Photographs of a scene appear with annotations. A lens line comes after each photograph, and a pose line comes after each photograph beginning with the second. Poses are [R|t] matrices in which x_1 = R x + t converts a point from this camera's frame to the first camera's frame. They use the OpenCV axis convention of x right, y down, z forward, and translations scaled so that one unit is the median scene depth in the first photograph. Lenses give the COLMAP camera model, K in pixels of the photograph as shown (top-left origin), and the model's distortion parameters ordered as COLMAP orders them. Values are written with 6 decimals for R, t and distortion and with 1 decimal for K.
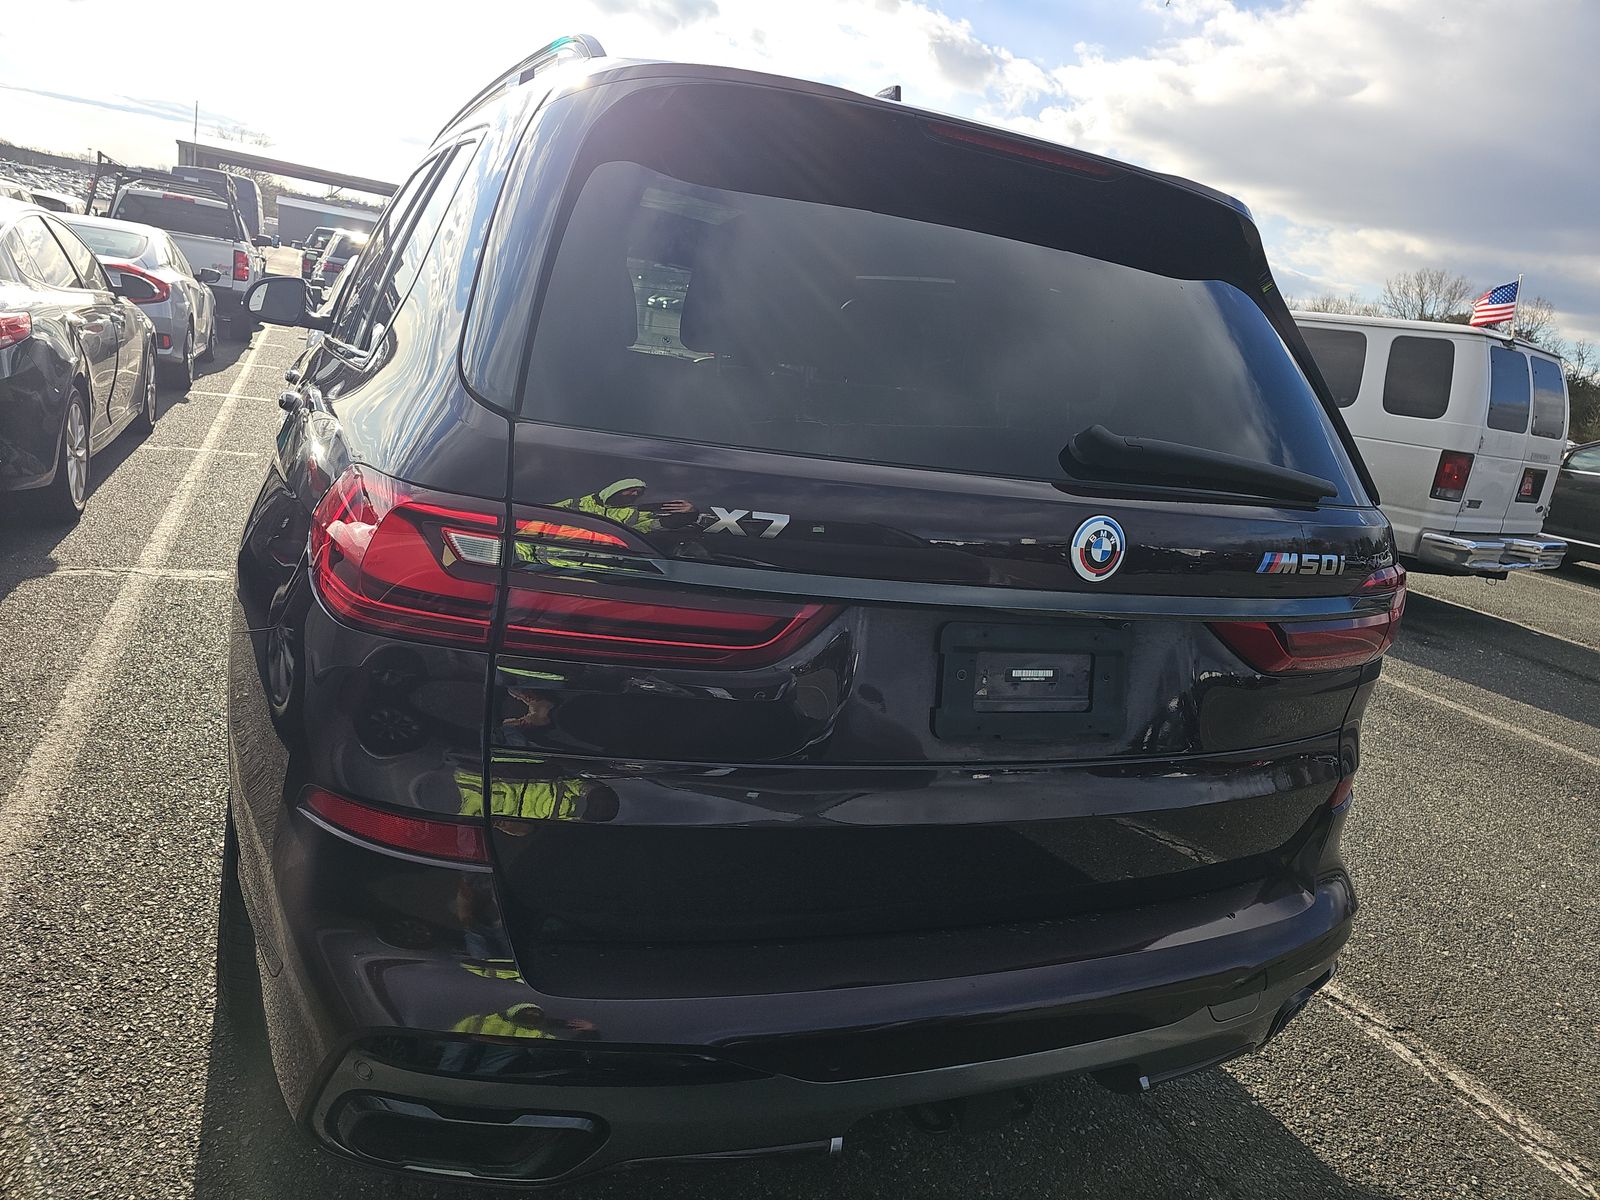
lens RADIAL K [[1089.8, 0, 828.4], [0, 1089.8, 628.4], [0, 0, 1]] dist [0.056292, -0.056015]
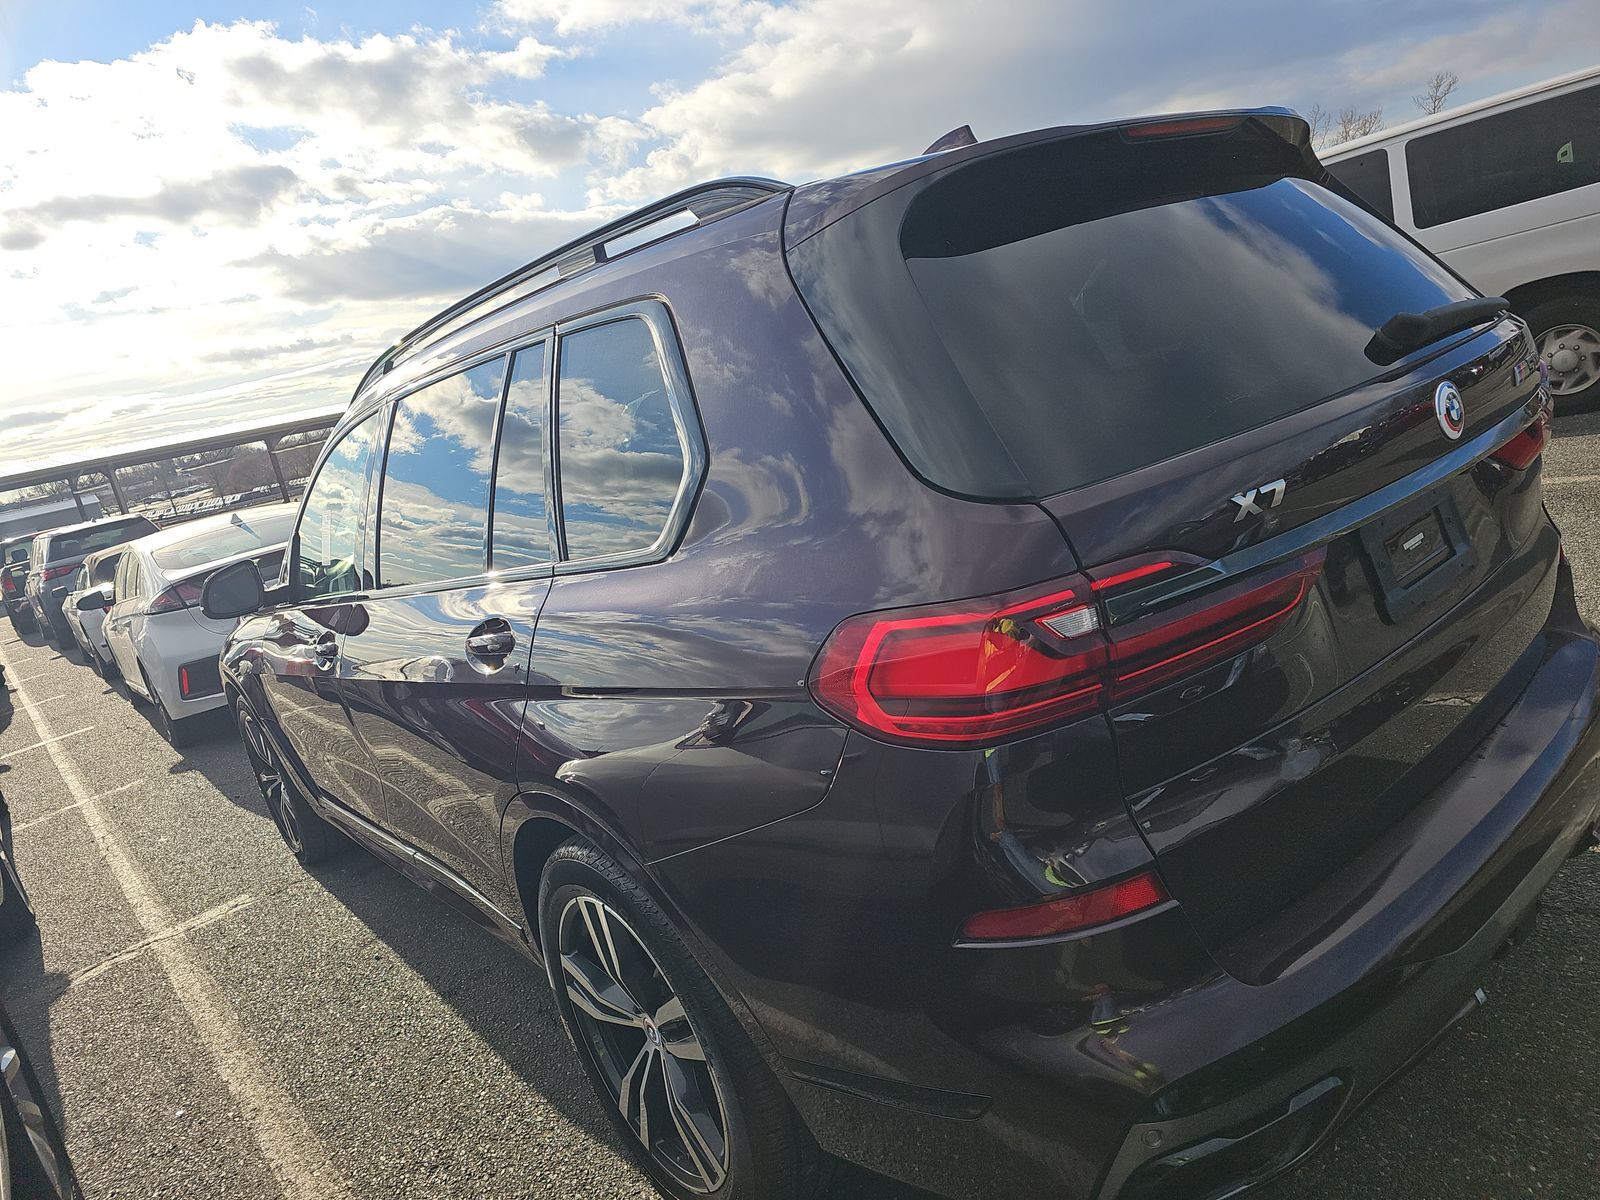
lens RADIAL K [[1089.8, 0, 828.4], [0, 1089.8, 628.4], [0, 0, 1]] dist [0.056292, -0.056015]
pose [[0.883555, -0.424418, 0.197992, -0.178809], [0.431271, 0.902174, 0.009329, -0.043516], [-0.182582, 0.077146, 0.980159, 0.002741]]
